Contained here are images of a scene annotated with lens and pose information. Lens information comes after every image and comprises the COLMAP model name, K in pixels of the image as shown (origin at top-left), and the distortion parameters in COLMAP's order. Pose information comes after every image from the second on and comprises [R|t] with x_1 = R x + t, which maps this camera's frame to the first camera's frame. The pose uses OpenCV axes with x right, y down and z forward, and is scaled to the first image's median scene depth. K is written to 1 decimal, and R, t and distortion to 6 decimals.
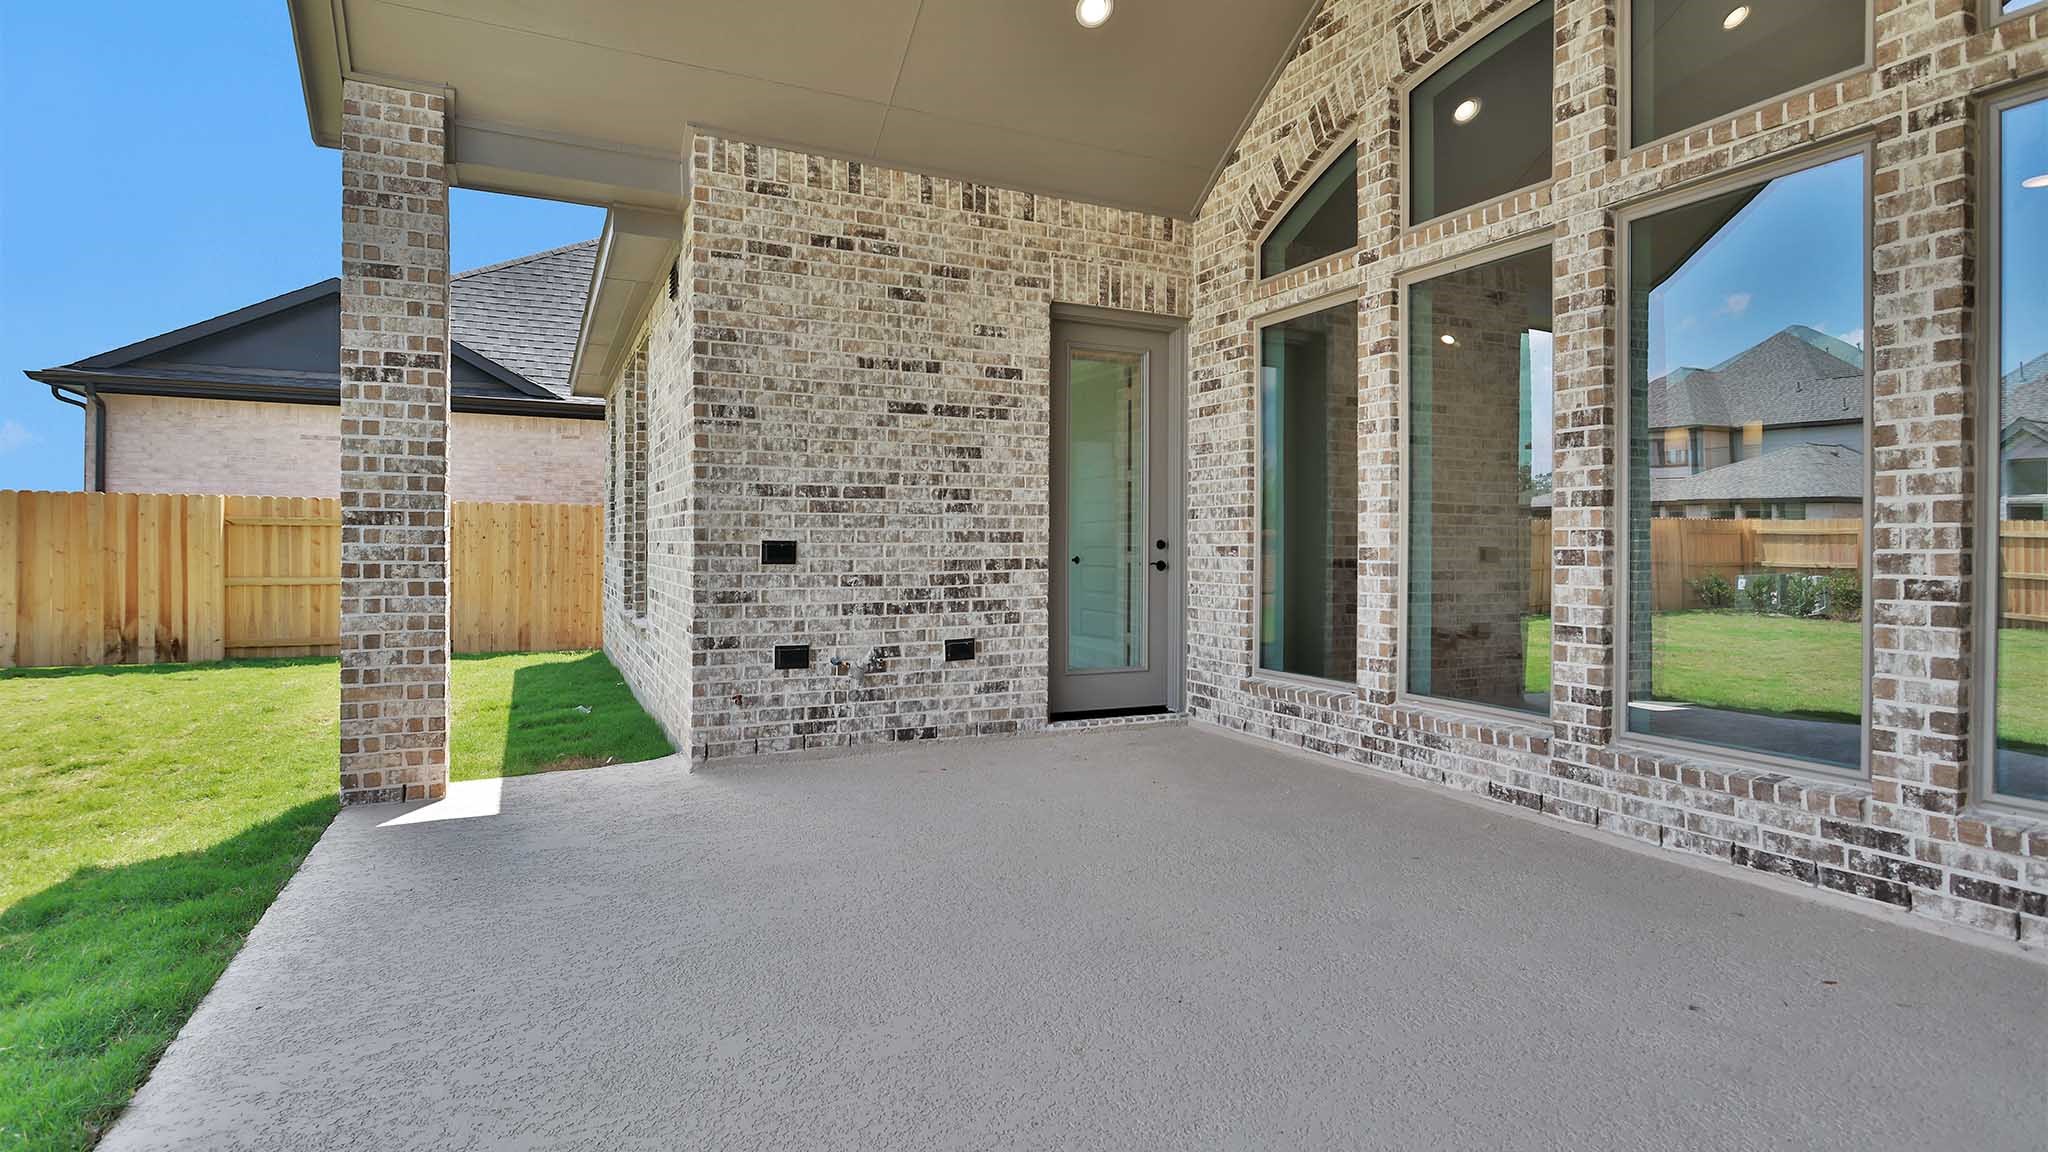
lens RADIAL K [[1025.3, 0, 1027.5], [0, 1025.3, 549.1], [0, 0, 1]] dist [-0.000456, -0.000006]
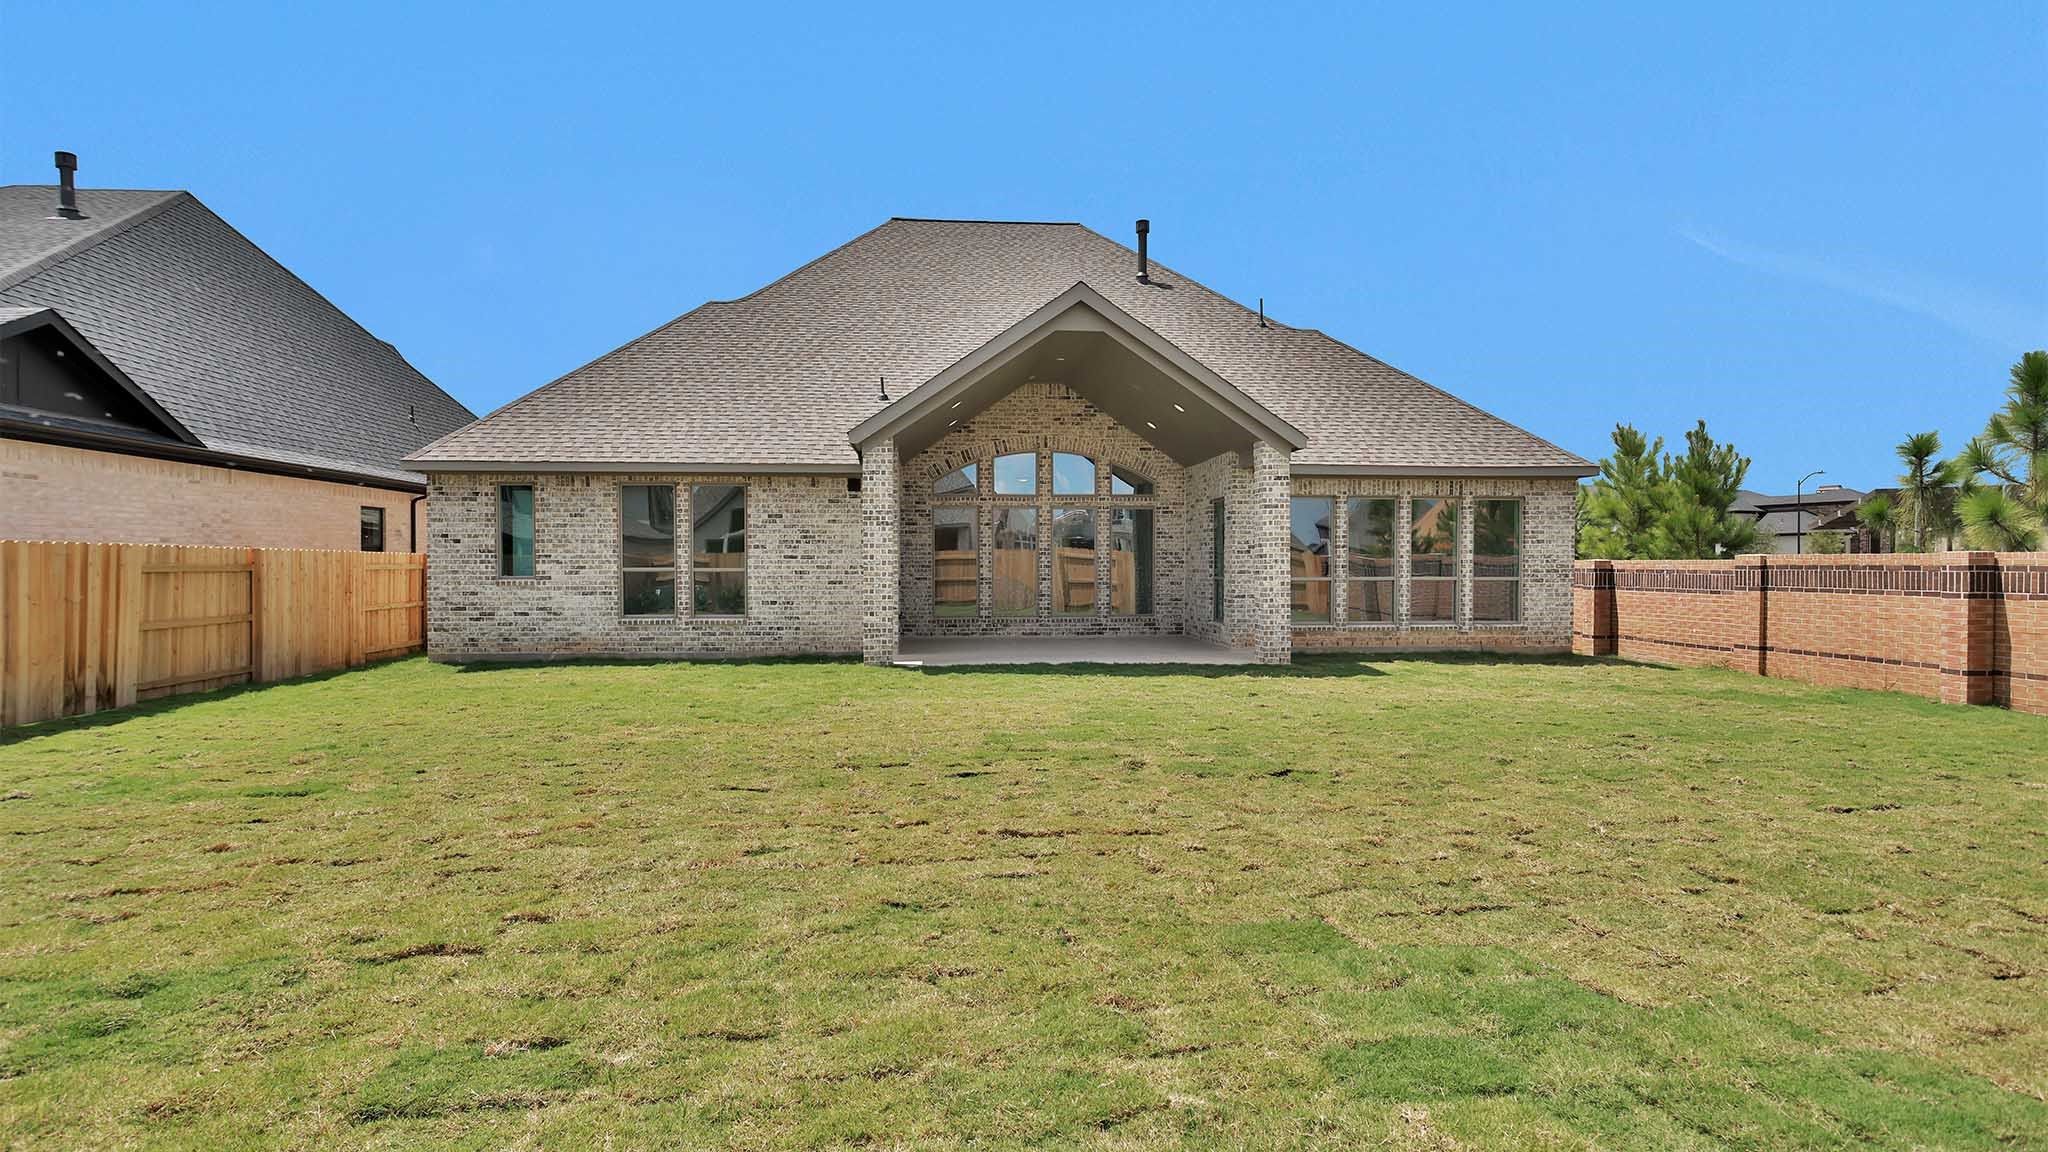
lens RADIAL K [[1025.3, 0, 1027.5], [0, 1025.3, 549.1], [0, 0, 1]] dist [-0.000456, -0.000006]
pose [[0.344459, 0.005983, 0.938782, -1.485692], [0.006587, 0.999940, -0.008790, -0.033570], [-0.938778, 0.009211, 0.344399, -0.206850]]
